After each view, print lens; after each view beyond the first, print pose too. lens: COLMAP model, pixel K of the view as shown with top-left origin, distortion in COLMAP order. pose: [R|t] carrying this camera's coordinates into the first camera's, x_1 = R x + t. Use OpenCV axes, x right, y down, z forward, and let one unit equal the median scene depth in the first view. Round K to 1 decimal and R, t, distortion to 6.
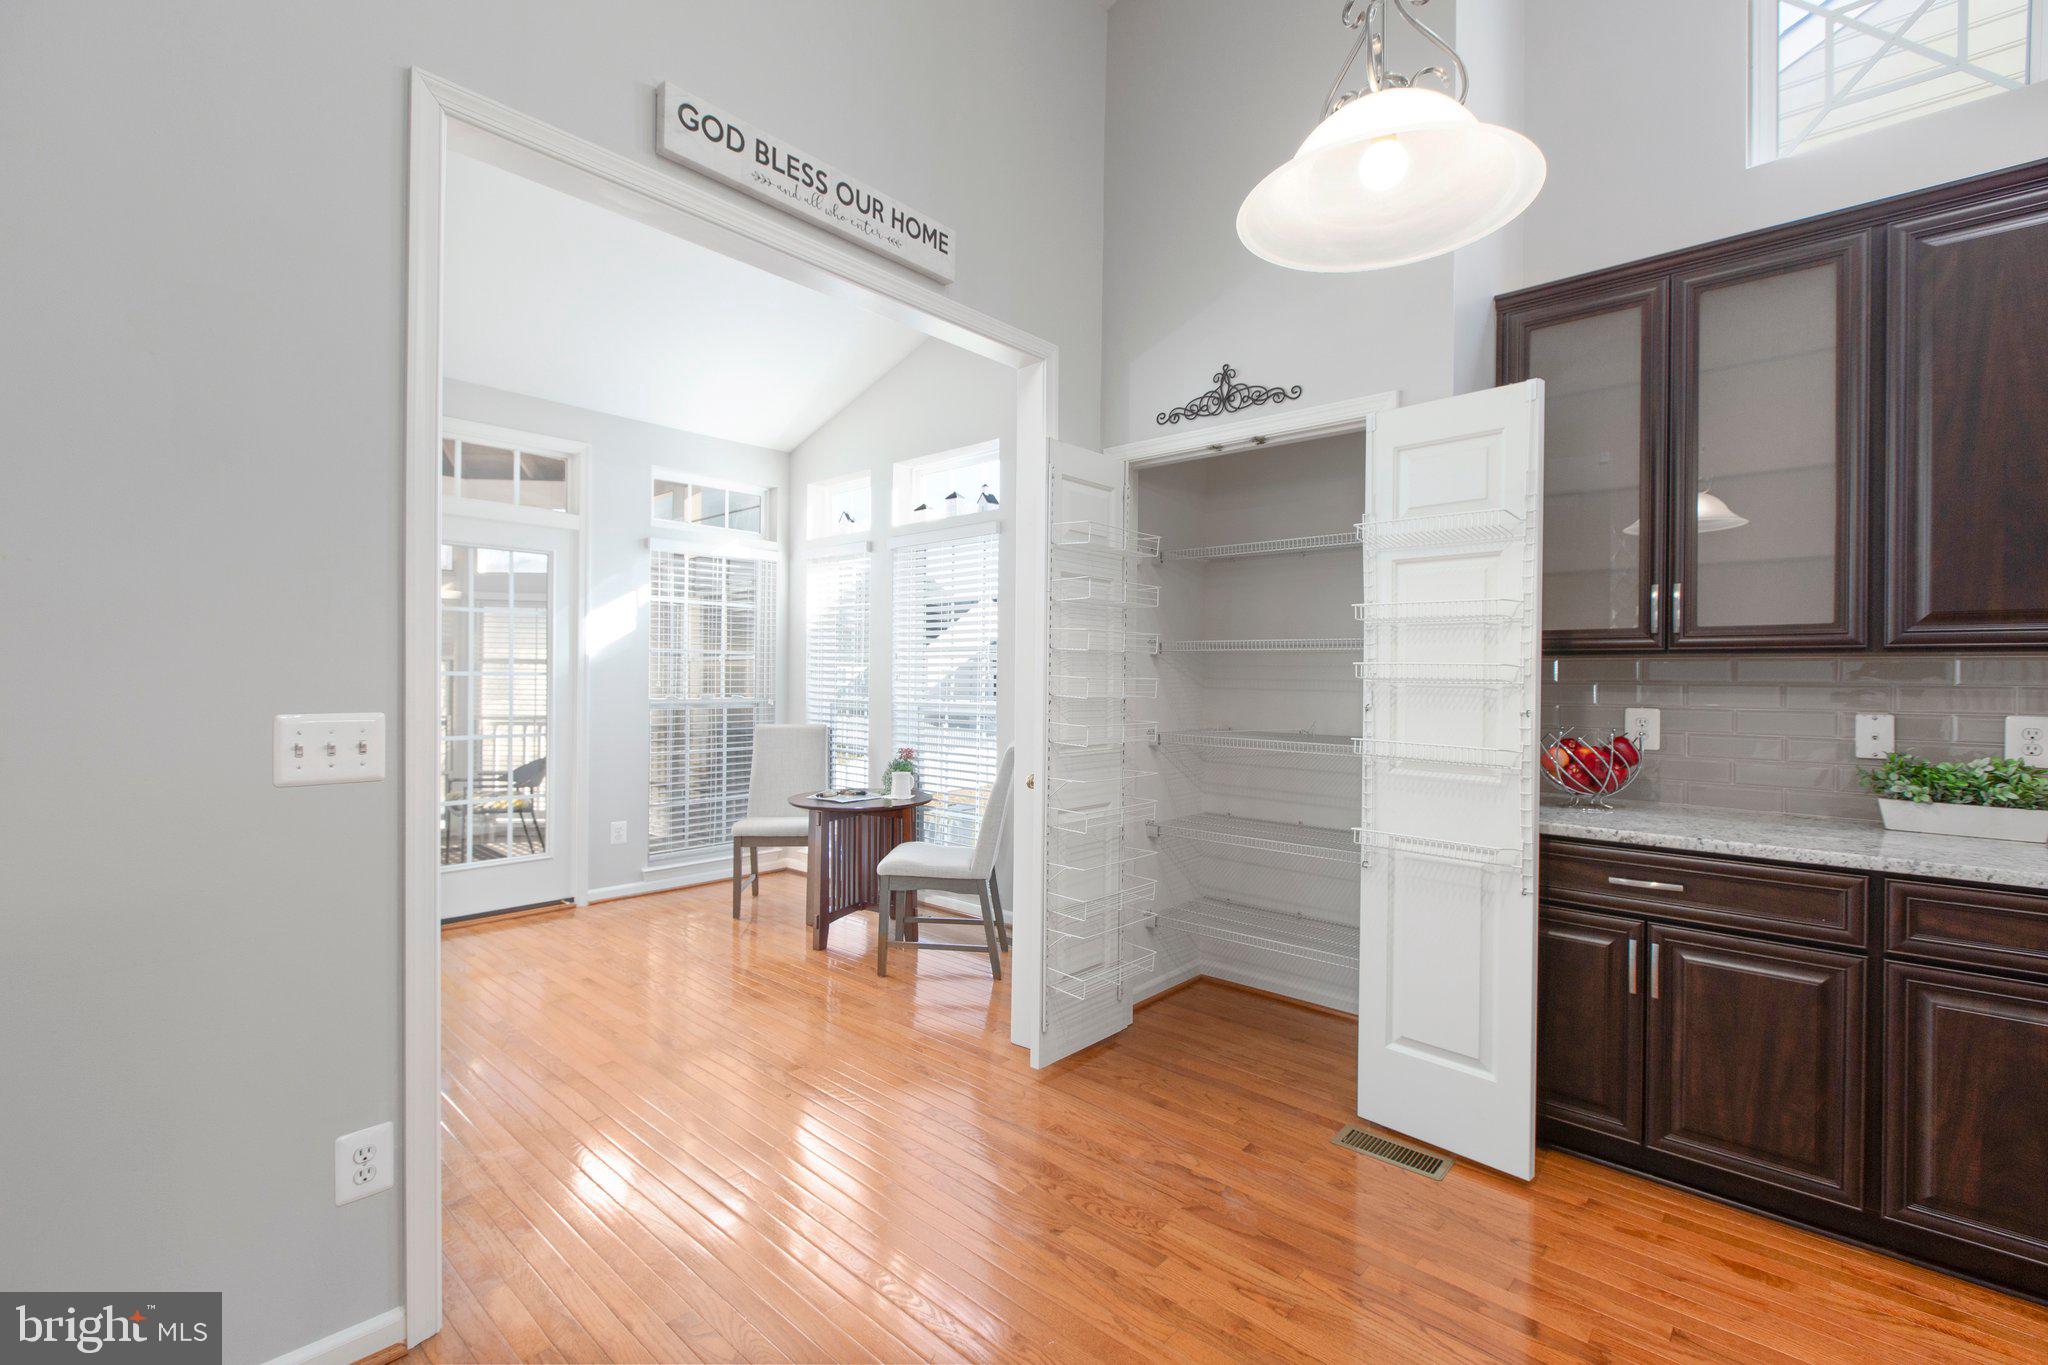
lens RADIAL K [[905.9, 0, 1020.7], [0, 905.9, 676.7], [0, 0, 1]] dist [0.002504, -0.001656]
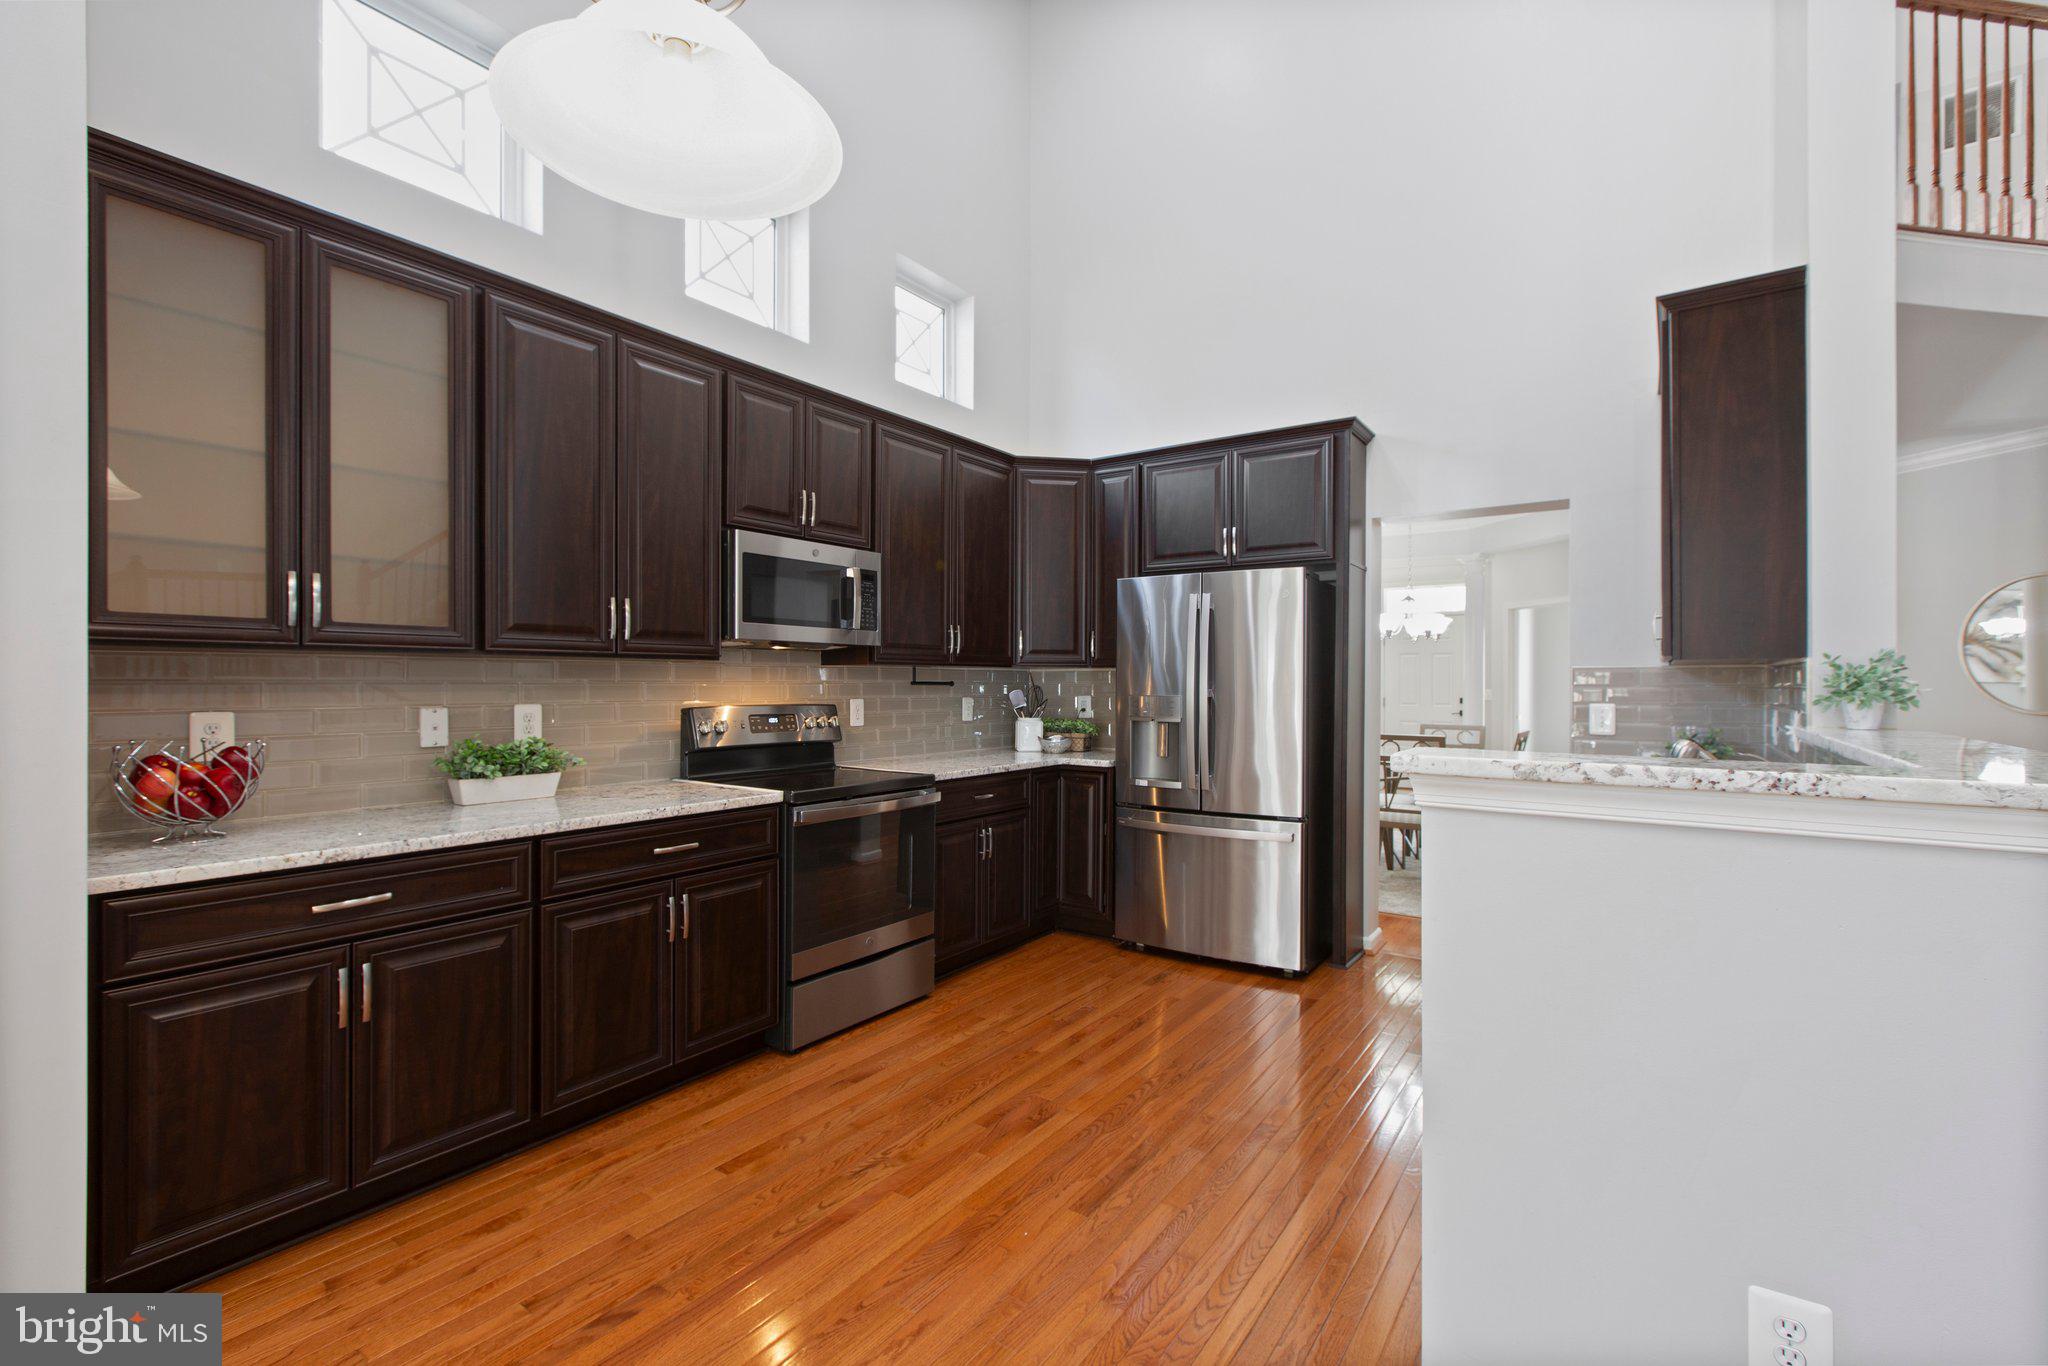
lens RADIAL K [[905.9, 0, 1009.0], [0, 905.9, 686.8], [0, 0, 1]] dist [0.002504, -0.001656]
pose [[-0.113280, -0.015004, 0.993450, -0.281308], [-0.003020, 0.999887, 0.014757, -0.003949], [-0.993558, -0.001329, -0.113313, 0.433515]]
